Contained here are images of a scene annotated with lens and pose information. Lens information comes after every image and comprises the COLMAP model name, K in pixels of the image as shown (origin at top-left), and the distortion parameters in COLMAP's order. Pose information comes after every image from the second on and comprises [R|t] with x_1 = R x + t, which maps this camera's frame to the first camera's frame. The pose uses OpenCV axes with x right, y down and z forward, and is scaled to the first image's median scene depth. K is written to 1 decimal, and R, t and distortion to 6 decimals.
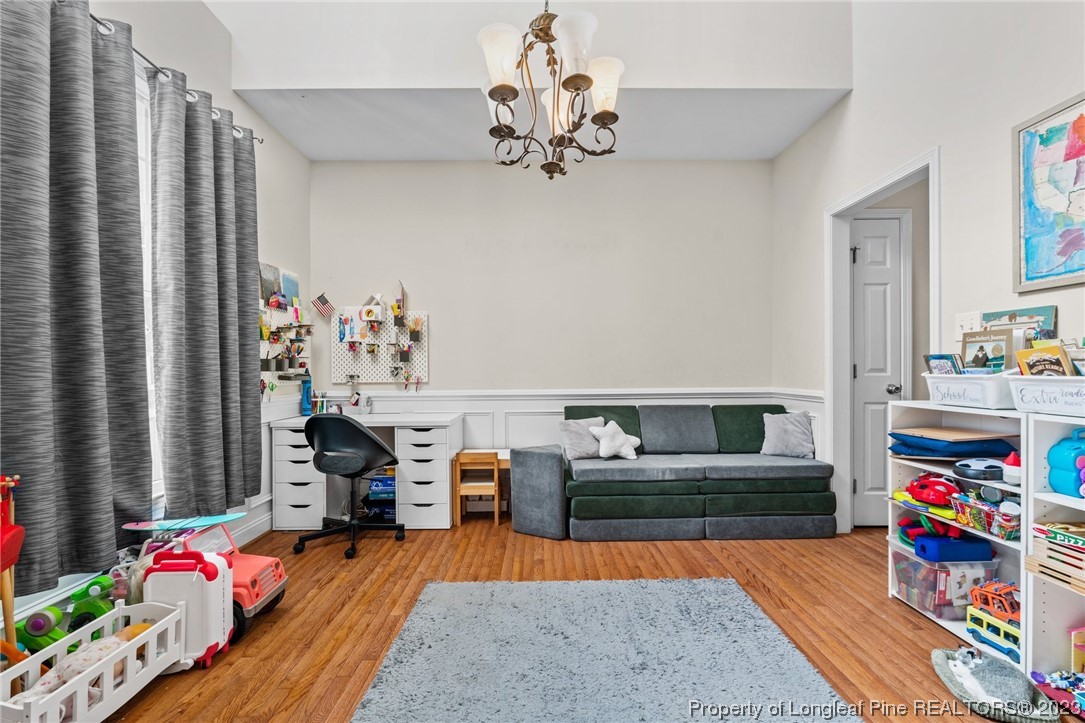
lens RADIAL K [[475.1, 0, 541.1], [0, 475.1, 373.1], [0, 0, 1]] dist [-0.008346, 0.000849]
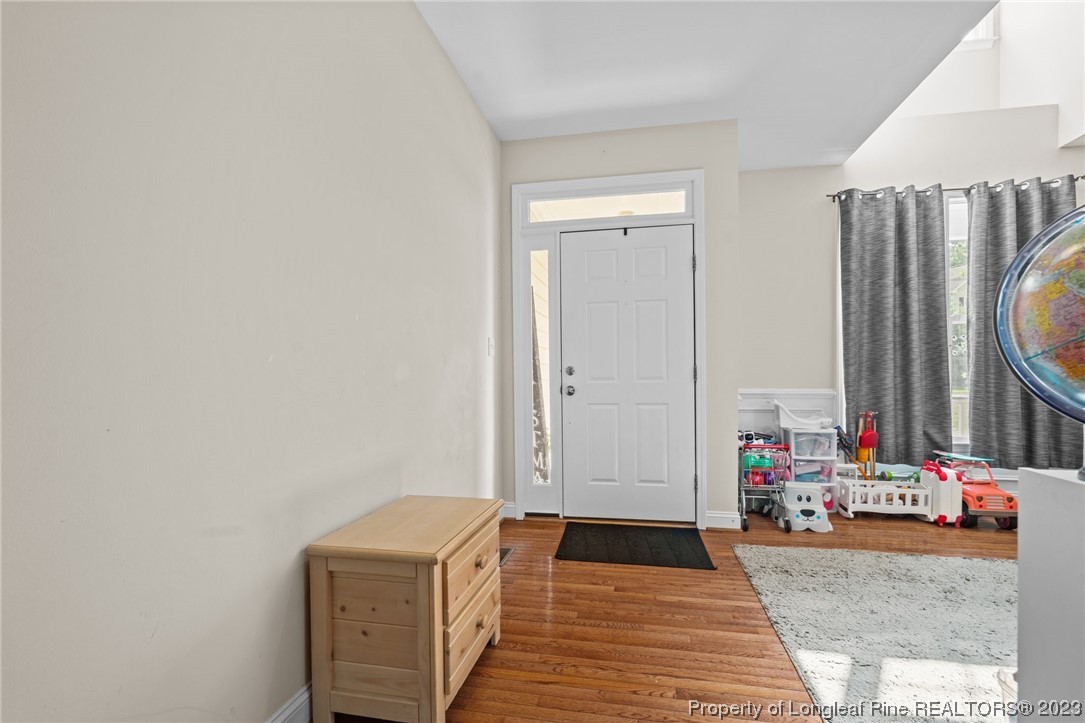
lens RADIAL K [[475.1, 0, 547.6], [0, 475.1, 381.0], [0, 0, 1]] dist [-0.008346, 0.000849]
pose [[-0.201952, 0.023274, -0.979119, 0.913809], [0.002491, 0.999727, 0.023250, -0.003444], [0.979392, 0.002256, -0.201955, -0.100076]]
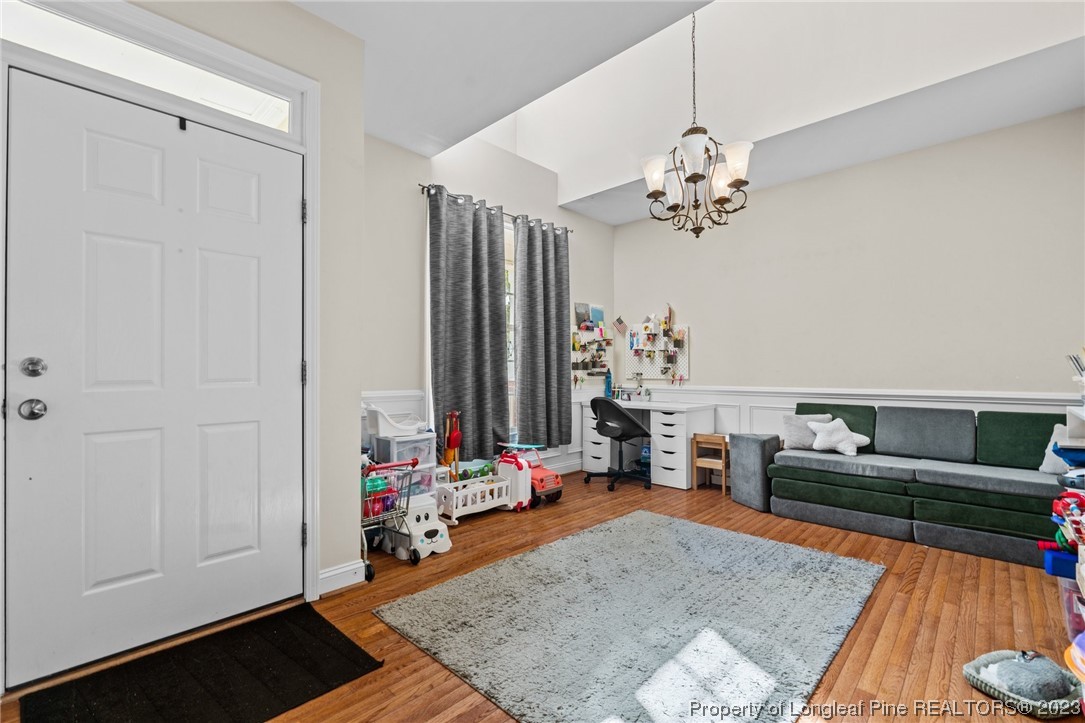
lens RADIAL K [[475.1, 0, 541.9], [0, 475.1, 365.1], [0, 0, 1]] dist [-0.008346, 0.000849]
pose [[0.712975, -0.002501, -0.701185, 0.529157], [-0.007648, 0.999906, -0.011343, -0.001518], [0.701148, 0.013450, 0.712889, -0.270602]]
